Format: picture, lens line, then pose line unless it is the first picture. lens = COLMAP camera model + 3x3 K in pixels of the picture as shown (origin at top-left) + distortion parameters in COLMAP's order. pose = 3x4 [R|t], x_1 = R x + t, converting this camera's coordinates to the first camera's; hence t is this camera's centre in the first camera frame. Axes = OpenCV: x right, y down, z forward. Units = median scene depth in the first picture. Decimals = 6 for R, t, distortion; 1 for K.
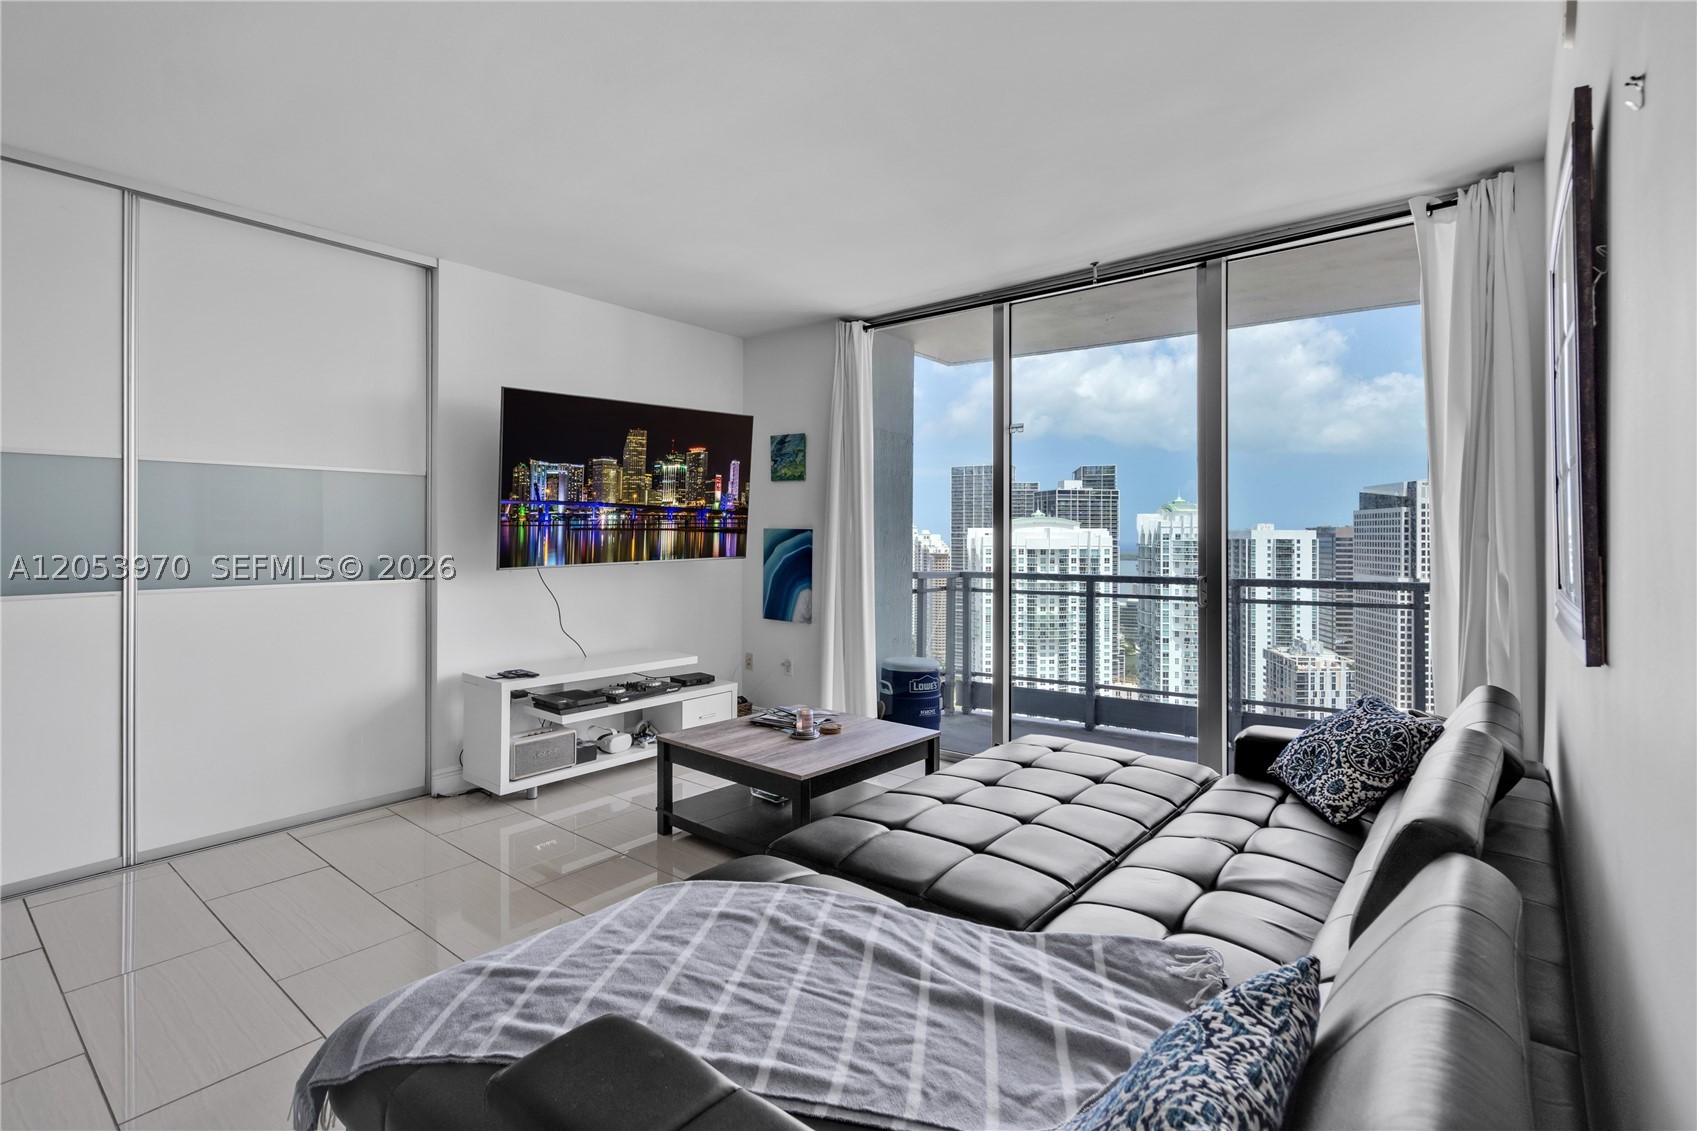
lens RADIAL K [[792.5, 0, 841.4], [0, 792.5, 532.2], [0, 0, 1]] dist [-0.014420, 0.000146]
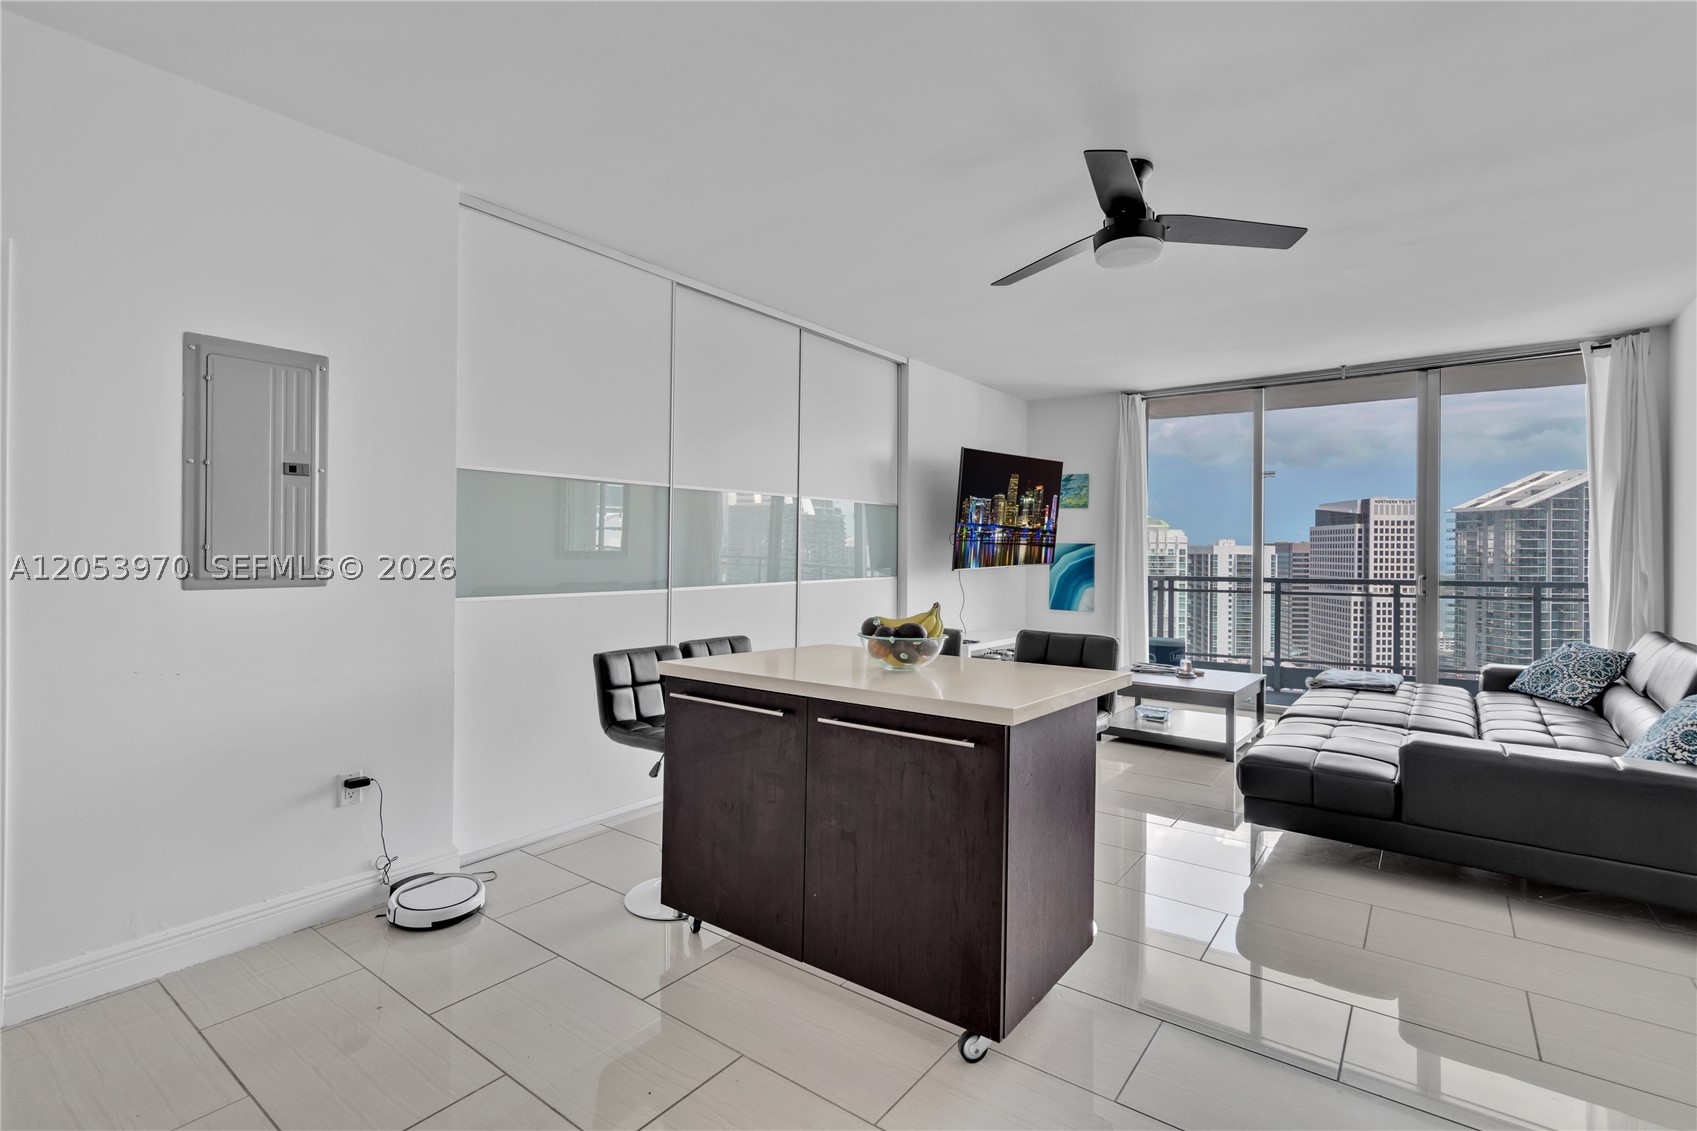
lens RADIAL K [[778.5, 0, 851.3], [0, 778.5, 551.0], [0, 0, 1]] dist [-0.000647, 0.000113]
pose [[0.999074, 0.003099, 0.042913, -0.621350], [-0.003343, 0.999979, 0.005613, 0.002754], [-0.042895, -0.005751, 0.999063, -0.401326]]
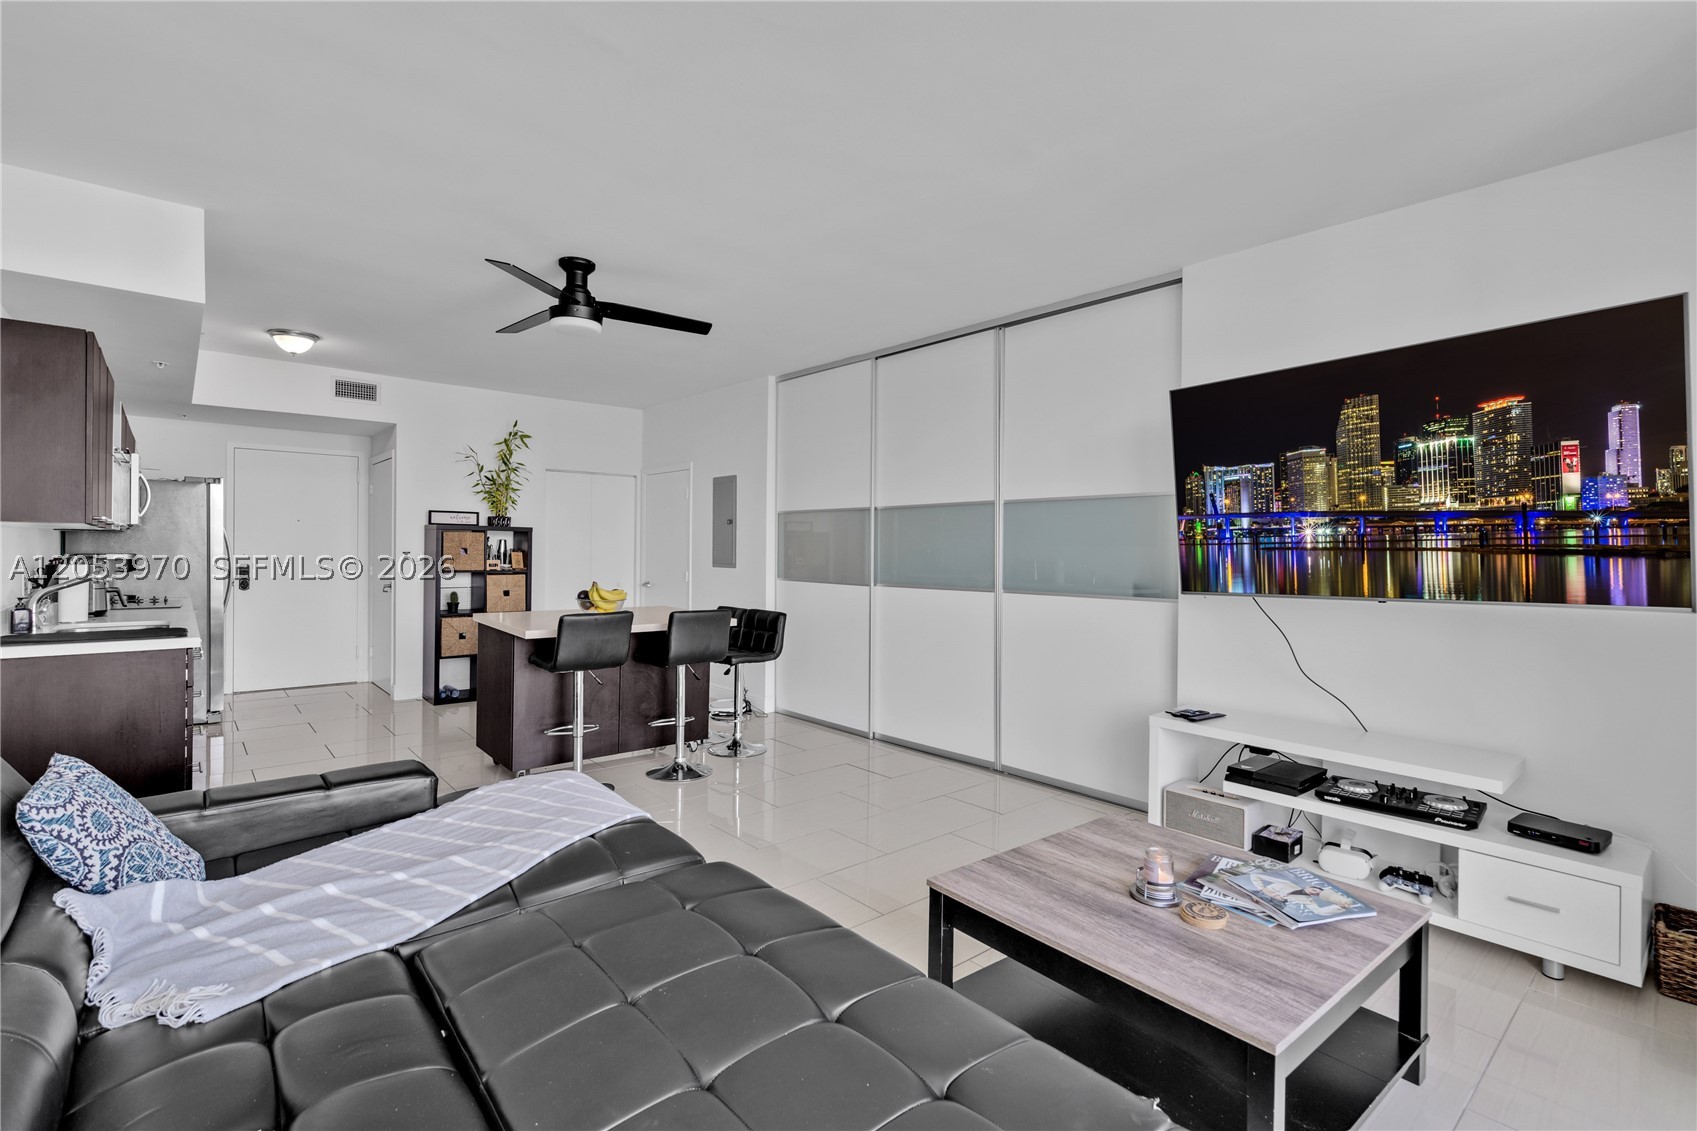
lens RADIAL K [[765.3, 0, 846.2], [0, 765.3, 565.7], [0, 0, 1]] dist [0.000411, 0.000267]
pose [[-0.158011, 0.017440, -0.987283, 0.441343], [-0.010095, 0.999763, 0.019276, 0.002374], [0.987386, 0.013012, -0.157797, 0.692875]]
